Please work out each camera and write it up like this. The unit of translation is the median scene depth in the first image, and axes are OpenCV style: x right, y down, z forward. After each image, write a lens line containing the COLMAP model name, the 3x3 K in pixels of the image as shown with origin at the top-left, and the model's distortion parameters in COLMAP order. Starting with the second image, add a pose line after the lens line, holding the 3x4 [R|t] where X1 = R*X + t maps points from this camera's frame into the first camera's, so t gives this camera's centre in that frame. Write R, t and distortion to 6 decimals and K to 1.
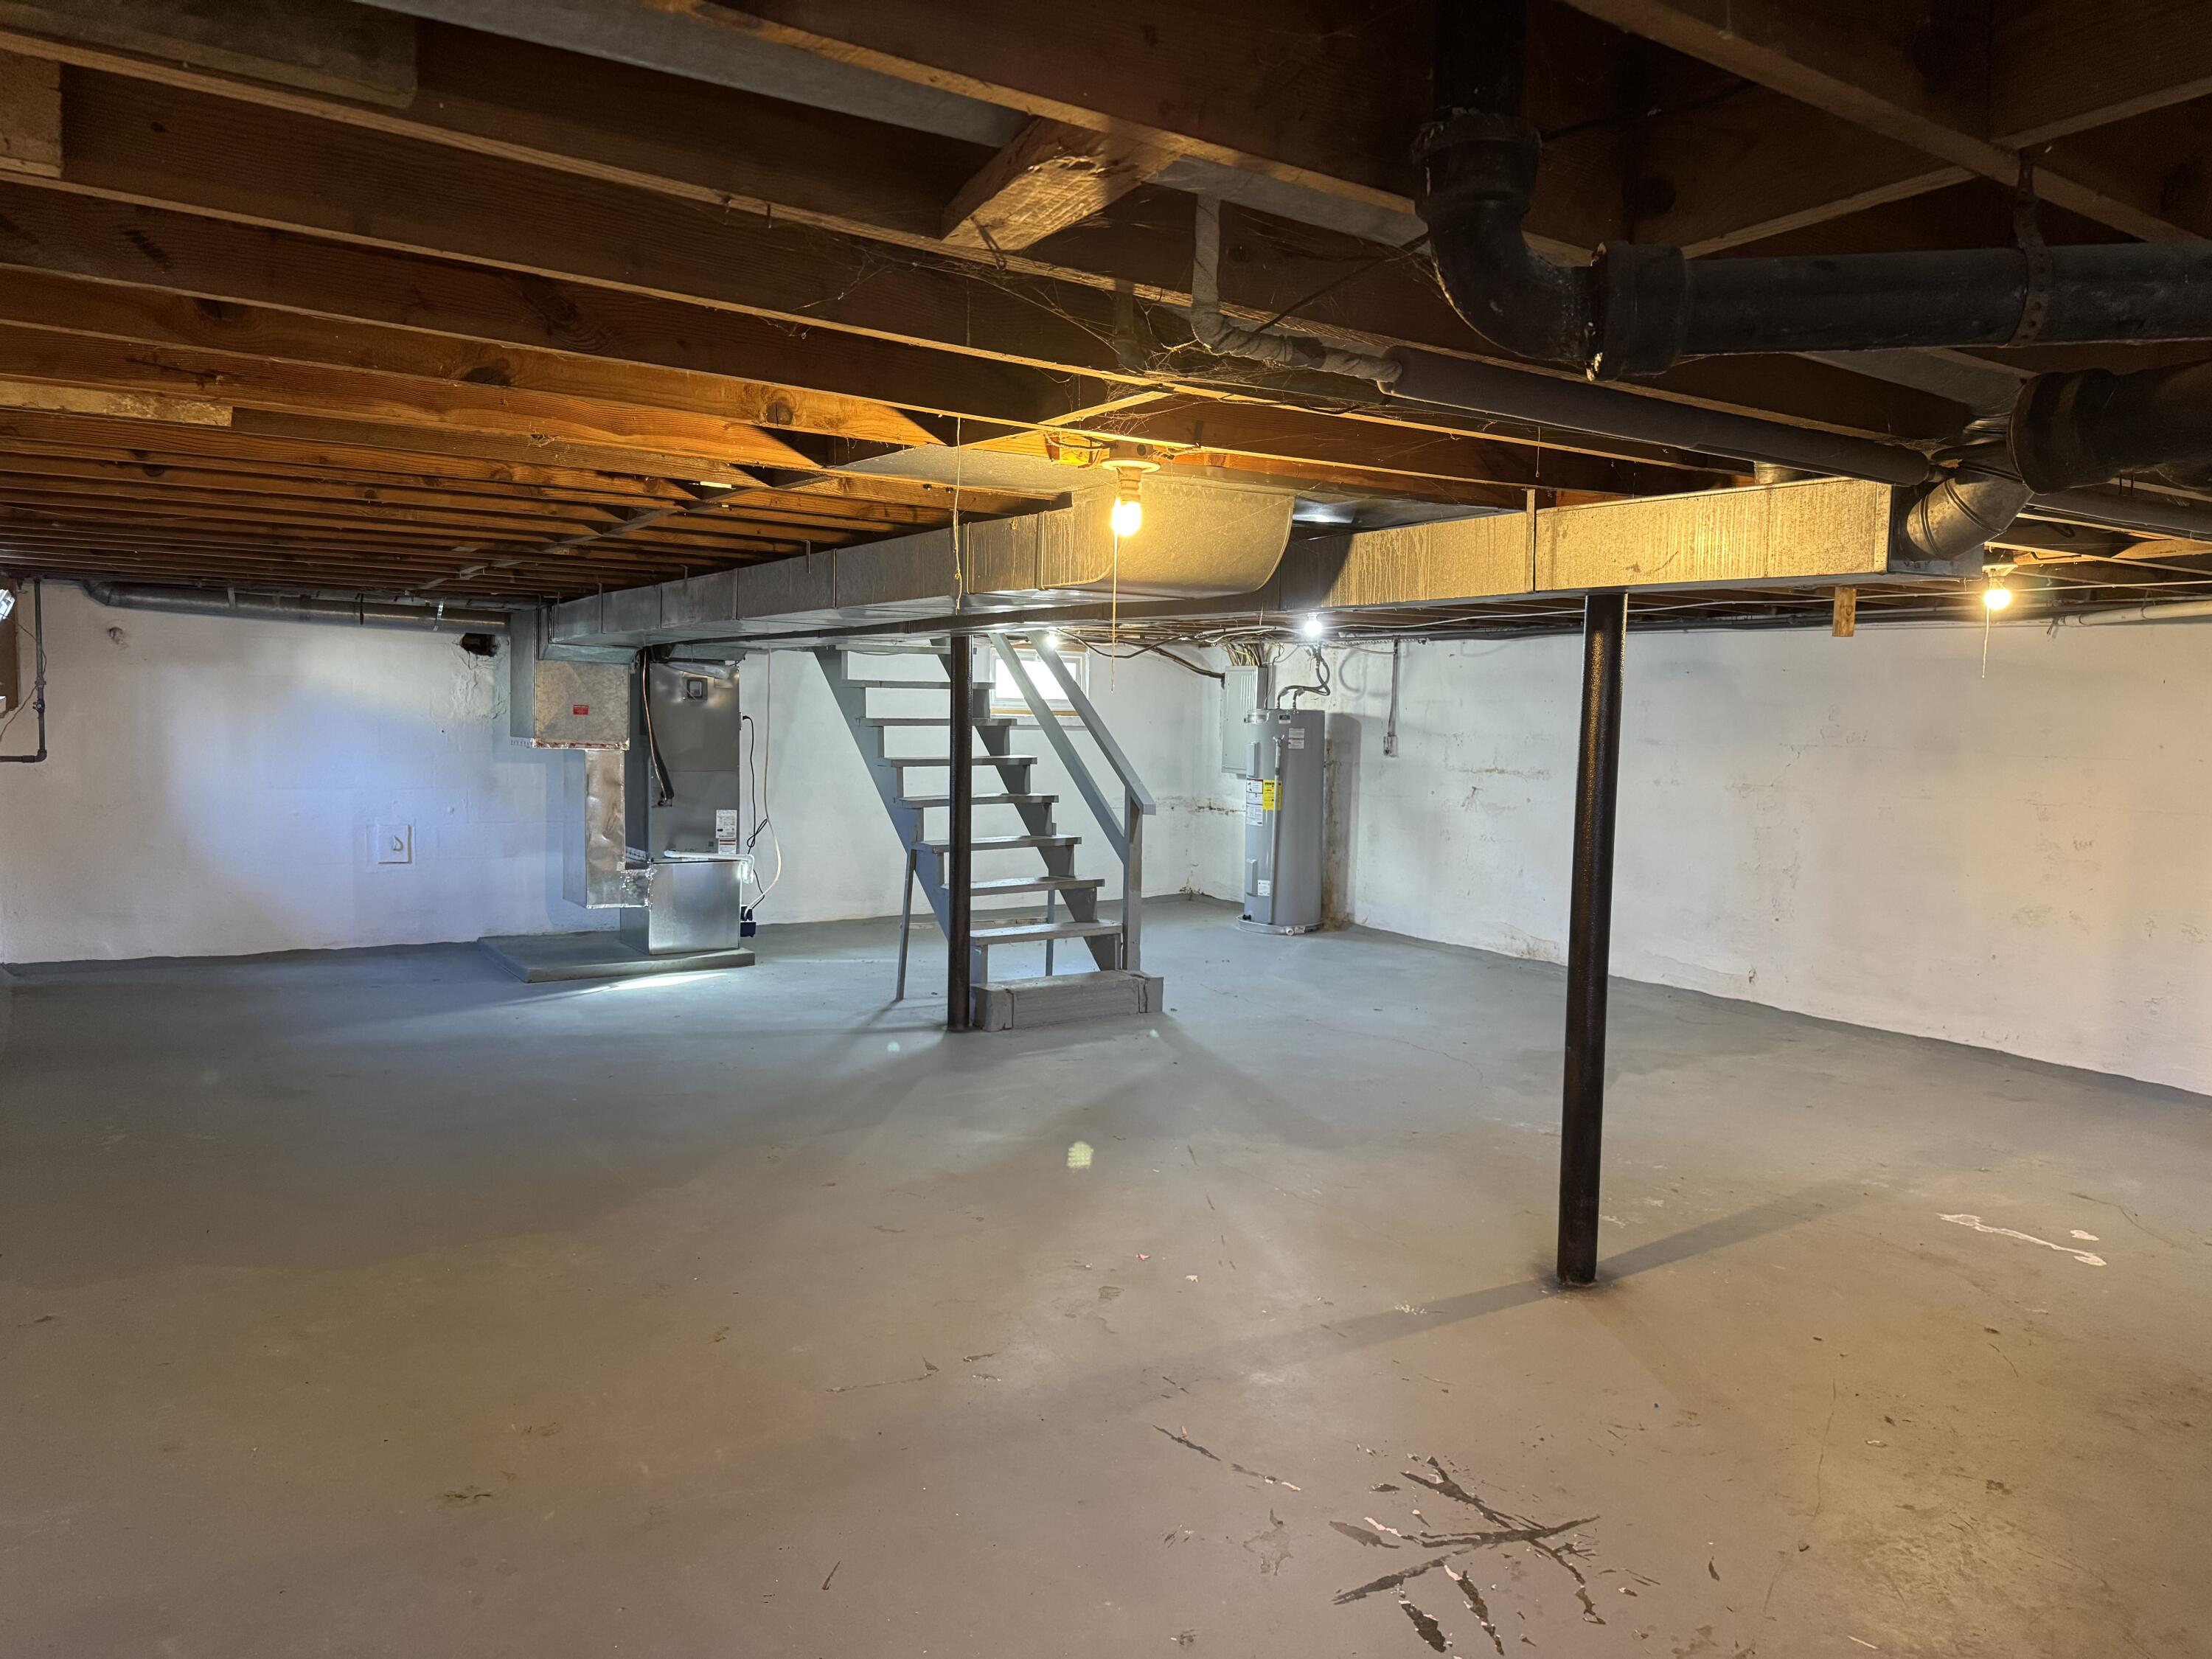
lens RADIAL K [[1565.7, 0, 1103.0], [0, 1565.7, 831.6], [0, 0, 1]] dist [0.076447, -0.078861]
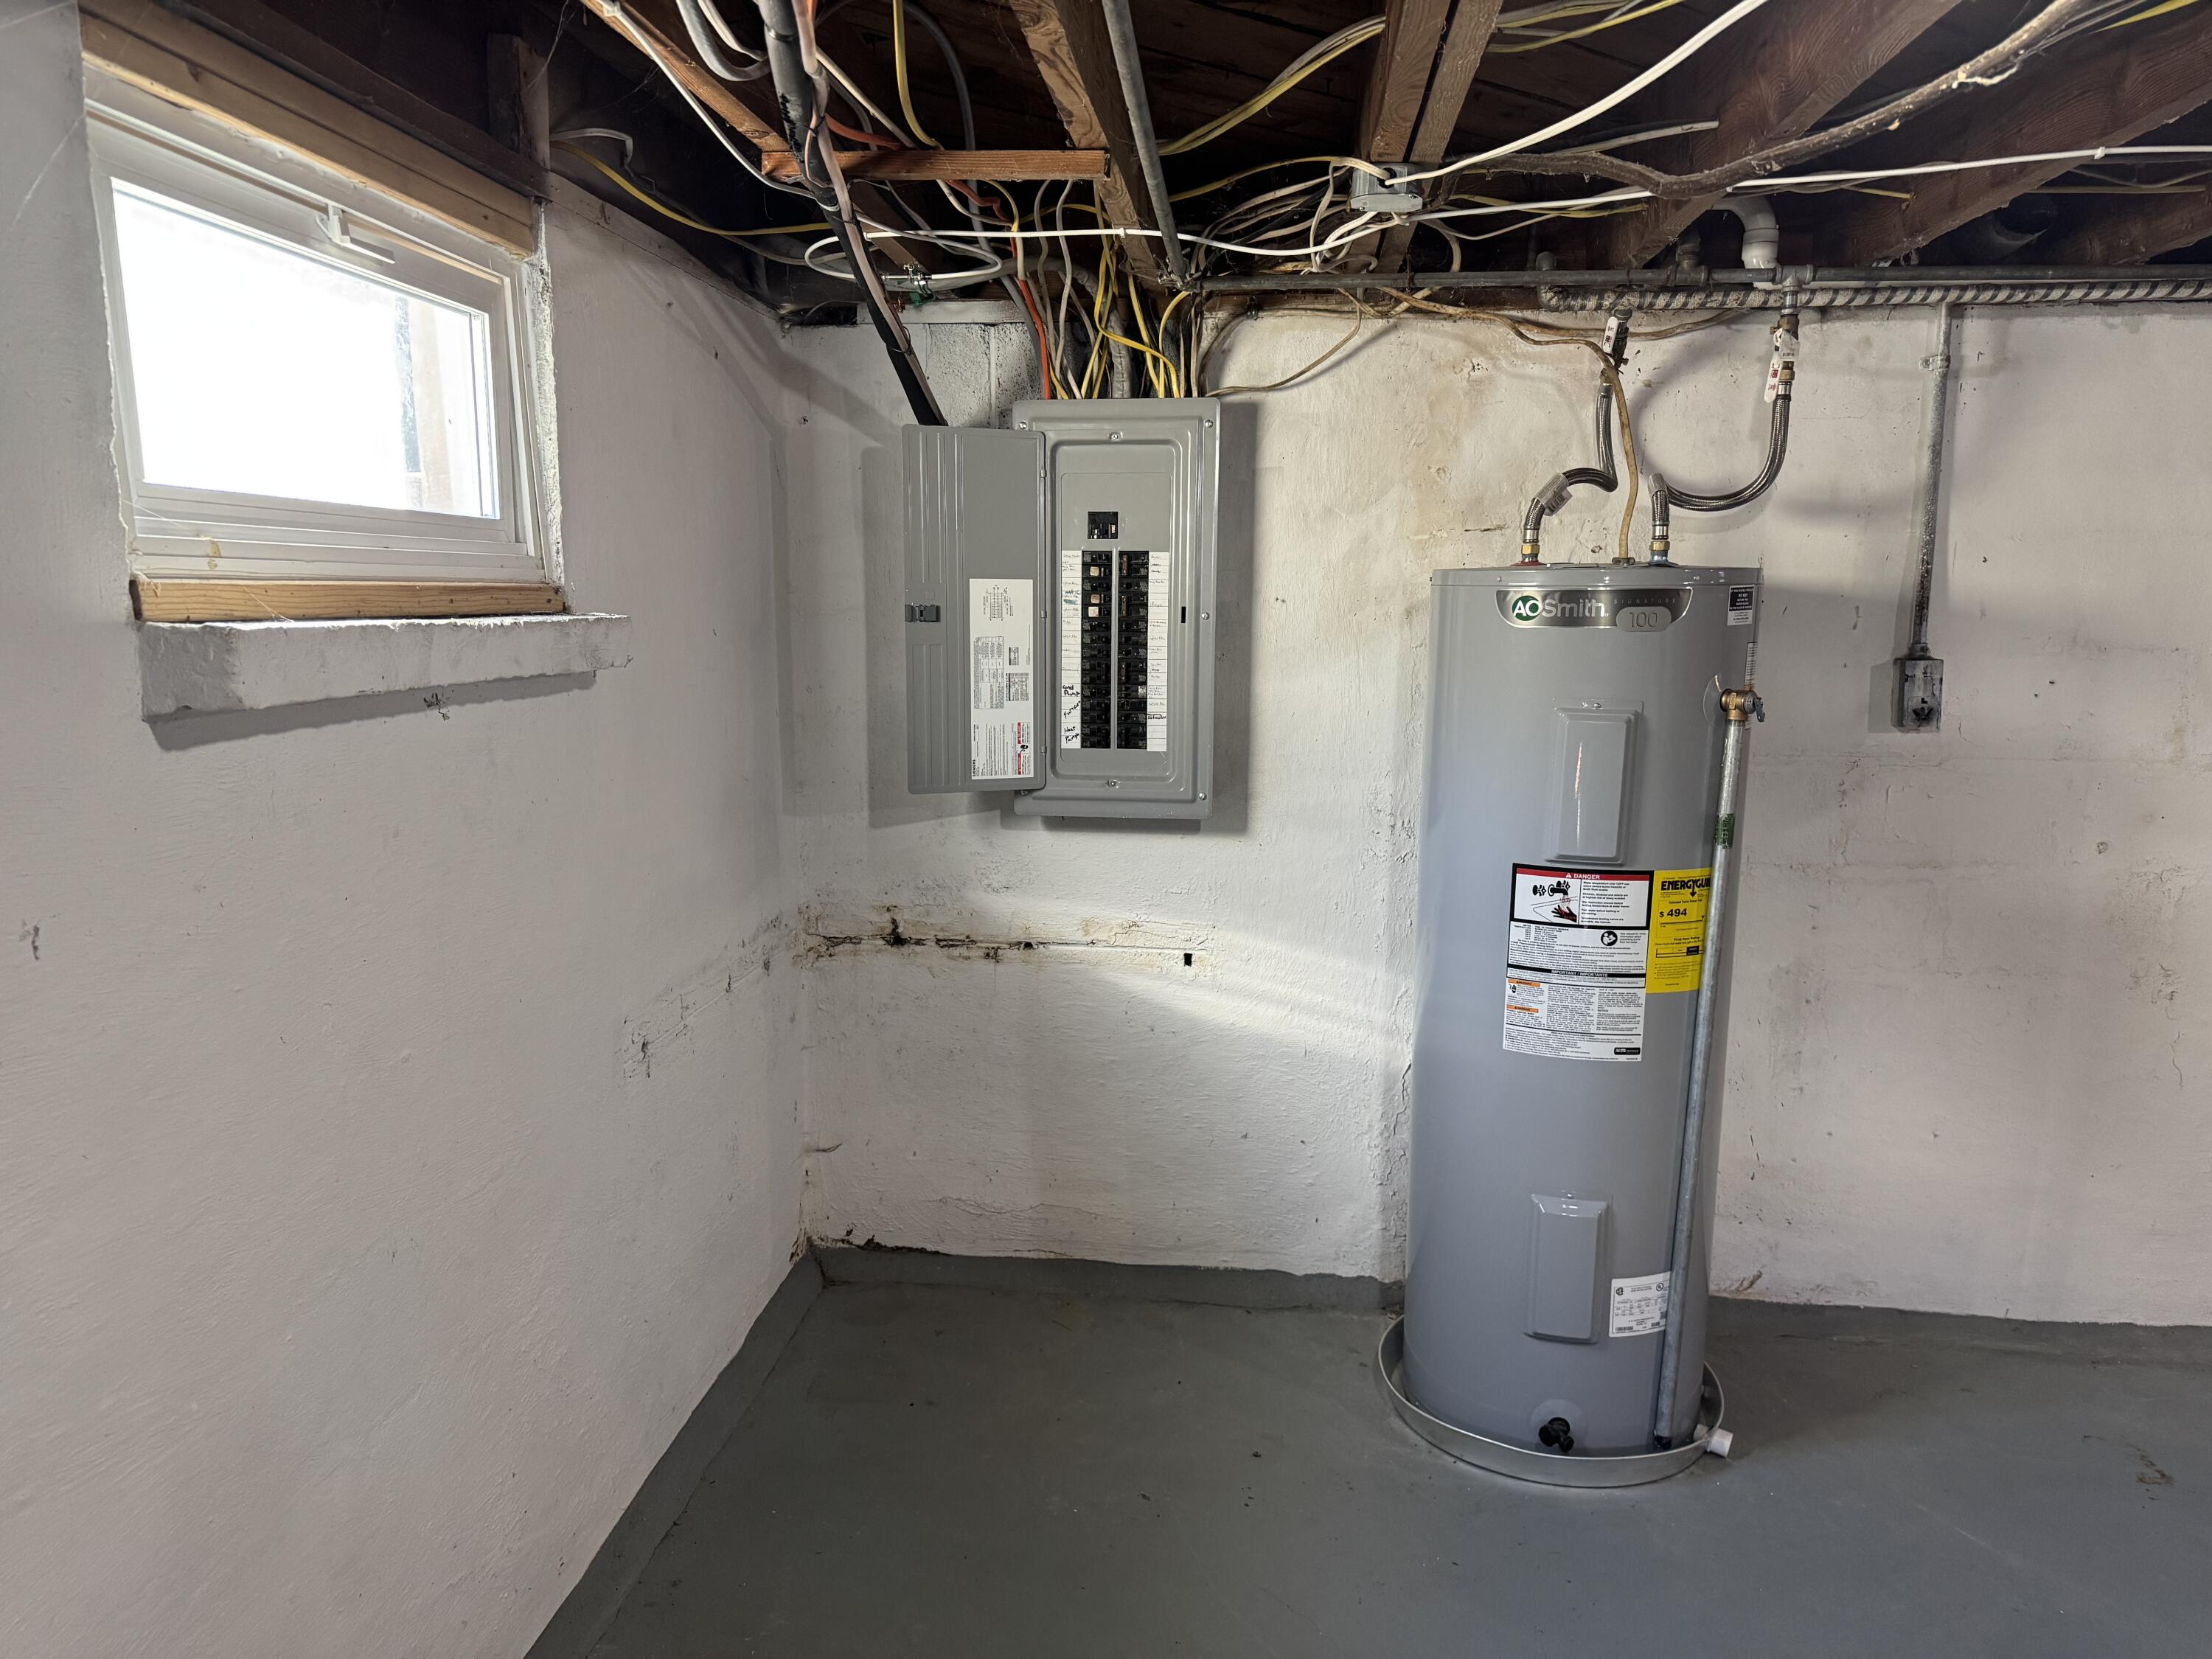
lens RADIAL K [[1565.7, 0, 1105.0], [0, 1565.7, 826.9], [0, 0, 1]] dist [0.076447, -0.078861]
pose [[0.643136, -0.134016, 0.753933, -0.131024], [0.067916, 0.990669, 0.118163, -0.075165], [-0.762734, -0.024791, 0.646237, 0.932835]]
